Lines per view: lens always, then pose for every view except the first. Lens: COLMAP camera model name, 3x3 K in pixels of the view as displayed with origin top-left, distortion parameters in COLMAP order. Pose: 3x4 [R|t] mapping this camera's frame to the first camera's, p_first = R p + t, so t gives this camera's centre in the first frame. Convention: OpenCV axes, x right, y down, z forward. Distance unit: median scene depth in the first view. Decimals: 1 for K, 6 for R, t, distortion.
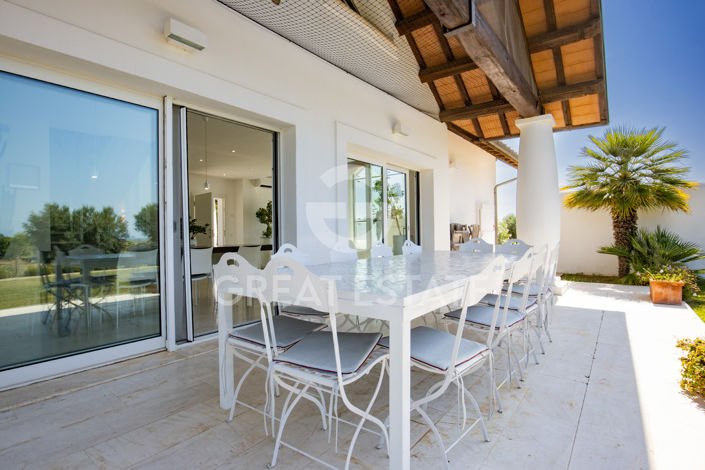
lens RADIAL K [[356.4, 0, 345.6], [0, 356.4, 235.9], [0, 0, 1]] dist [-0.042010, 0.015039]
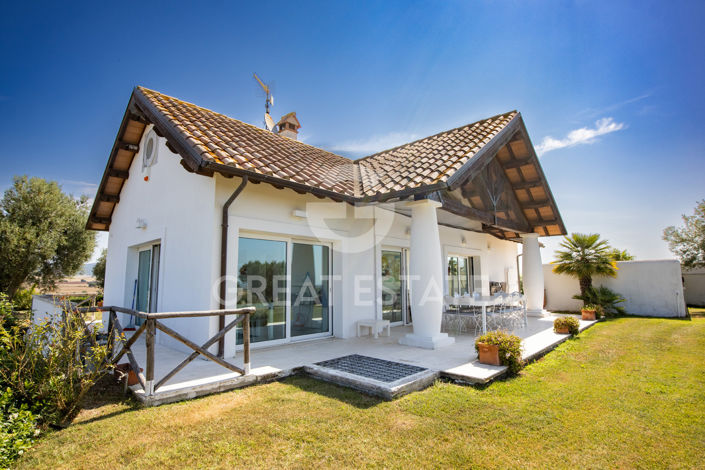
lens RADIAL K [[356.4, 0, 345.6], [0, 356.4, 235.9], [0, 0, 1]] dist [-0.042010, 0.015039]
pose [[0.995095, 0.001961, -0.098900, -0.306599], [-0.013740, 0.992852, -0.118562, -0.045514], [0.097960, 0.119339, 0.988009, -1.047424]]
